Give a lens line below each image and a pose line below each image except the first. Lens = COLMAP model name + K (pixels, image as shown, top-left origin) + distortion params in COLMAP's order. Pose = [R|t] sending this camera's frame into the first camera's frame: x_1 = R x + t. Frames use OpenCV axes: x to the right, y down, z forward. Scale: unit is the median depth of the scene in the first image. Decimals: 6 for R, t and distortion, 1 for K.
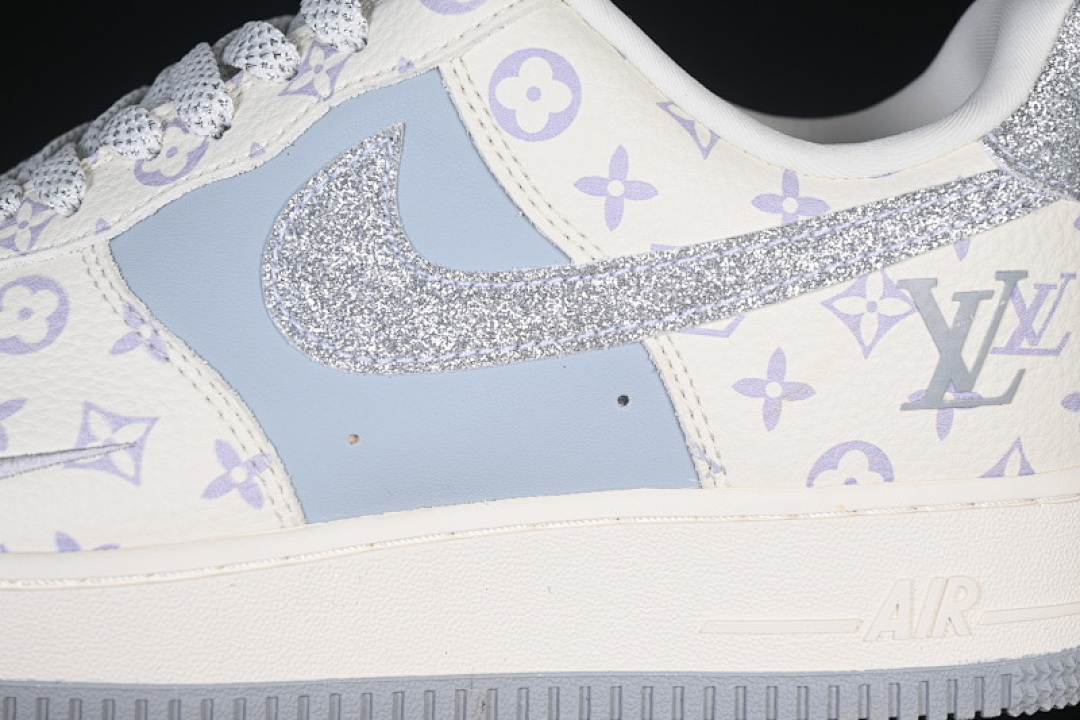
lens RADIAL K [[2424.3, 0, 507.4], [0, 2424.3, 385.1], [0, 0, 1]] dist [0.008626, 0.000000]
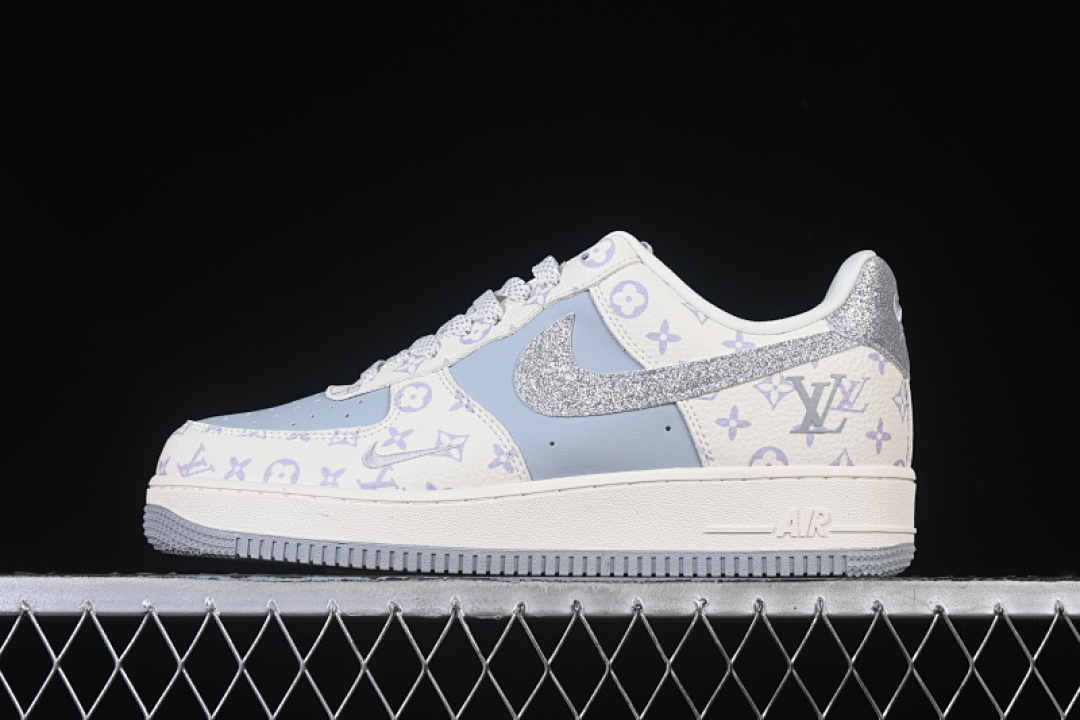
lens RADIAL K [[2424.3, 0, 544.1], [0, 2424.3, 365.1], [0, 0, 1]] dist [0.008626, 0.000000]
pose [[0.995657, -0.012055, -0.092308, 0.144472], [-0.006580, 0.979986, -0.198958, 0.409331], [0.092859, 0.198702, 0.975651, -1.288304]]
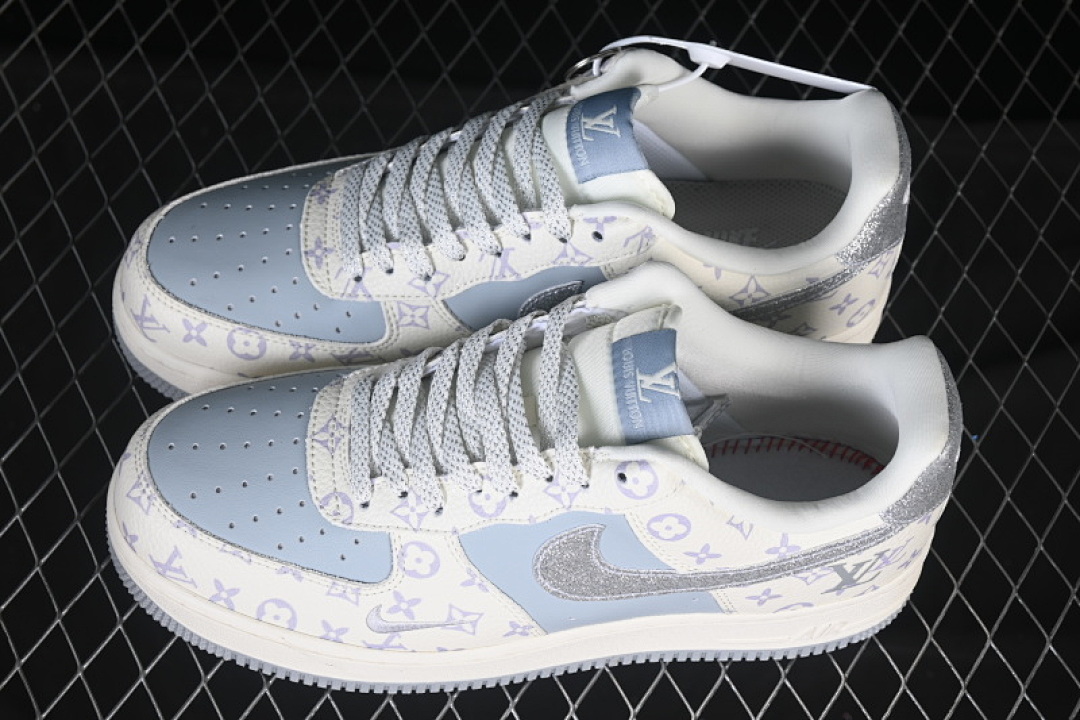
lens RADIAL K [[2424.3, 0, 540.9], [0, 2424.3, 359.7], [0, 0, 1]] dist [0.008626, 0.000000]
pose [[0.997877, 0.016438, 0.063013, -0.231132], [-0.058766, 0.644225, 0.762575, -1.784962], [-0.028059, -0.764659, 0.643824, -0.235301]]
